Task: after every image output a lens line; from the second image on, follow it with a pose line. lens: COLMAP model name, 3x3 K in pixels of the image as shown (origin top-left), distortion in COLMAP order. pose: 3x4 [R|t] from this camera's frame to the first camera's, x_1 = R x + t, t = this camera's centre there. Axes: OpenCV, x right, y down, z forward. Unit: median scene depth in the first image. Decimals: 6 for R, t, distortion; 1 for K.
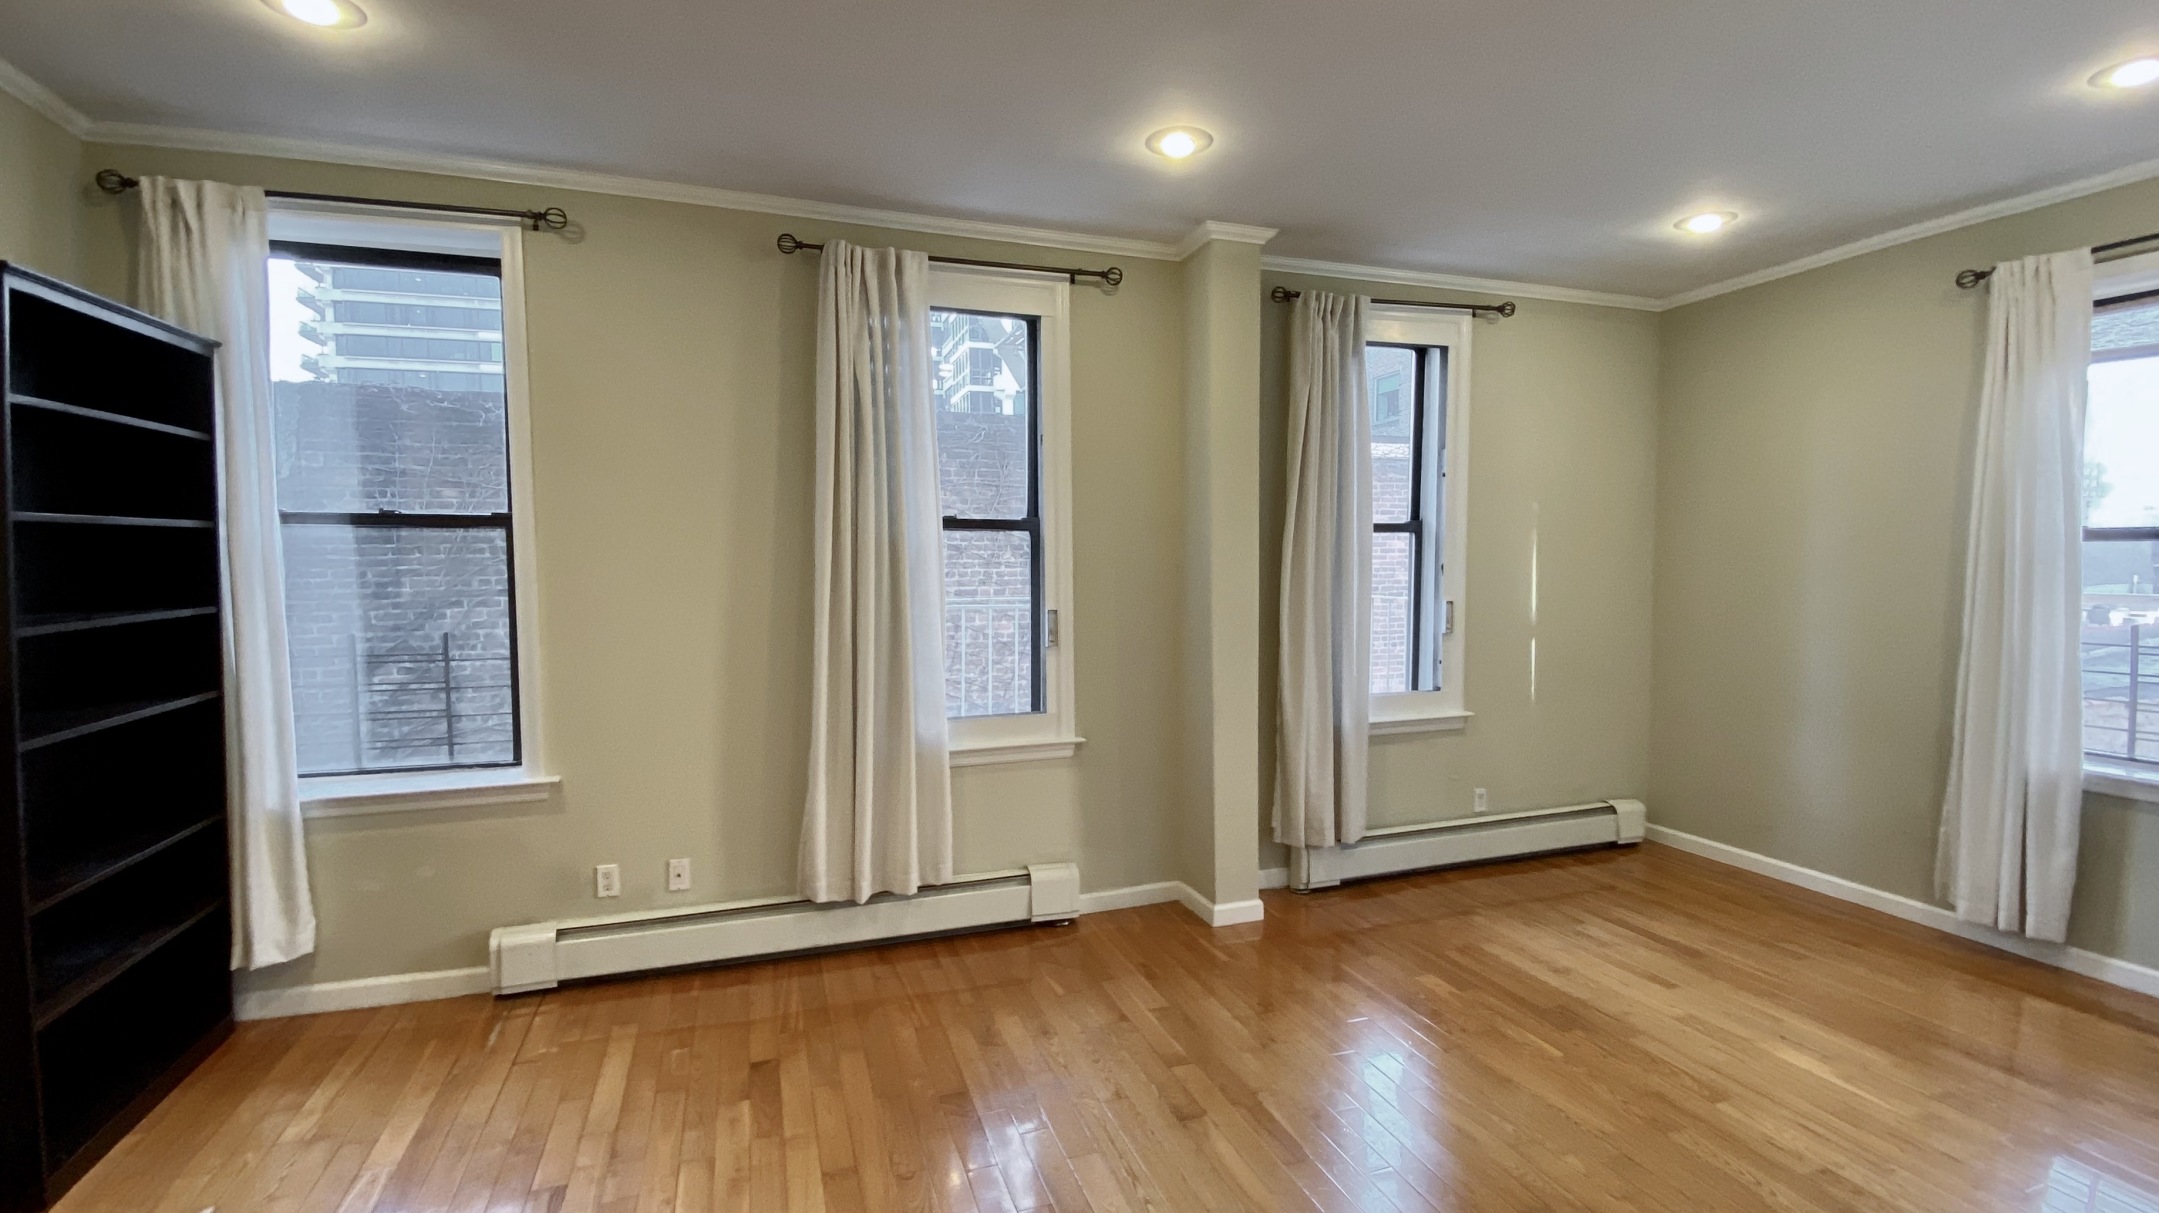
lens RADIAL K [[988.0, 0, 1076.4], [0, 988.0, 610.4], [0, 0, 1]] dist [0.002472, -0.017366]
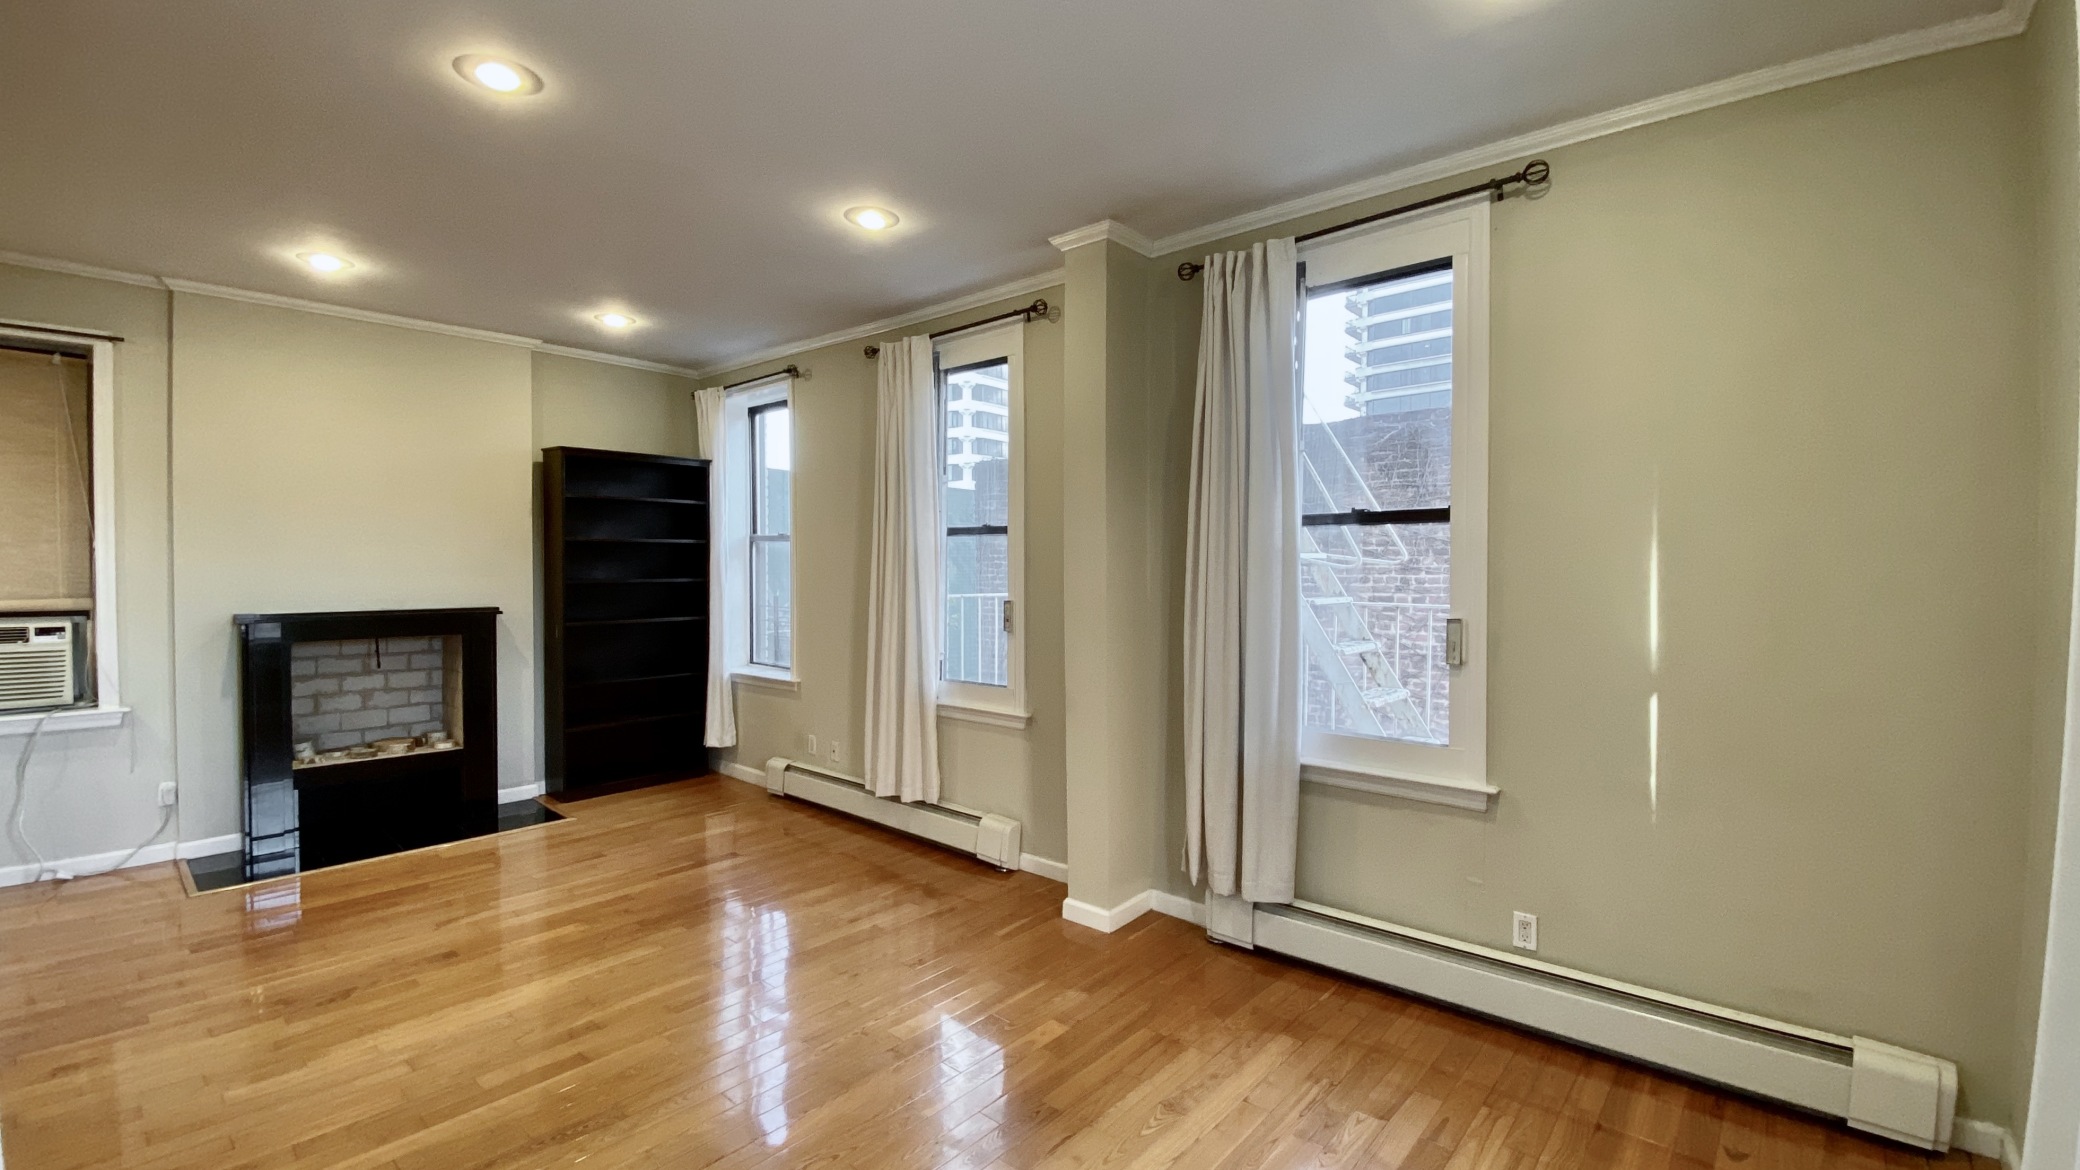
lens RADIAL K [[897.4, 0, 993.3], [0, 897.4, 580.2], [0, 0, 1]] dist [-0.028803, -0.000113]
pose [[0.452093, 0.026142, -0.891588, 0.907731], [-0.041232, 0.999114, 0.008387, -0.033298], [0.891018, 0.032970, 0.452770, 0.494355]]
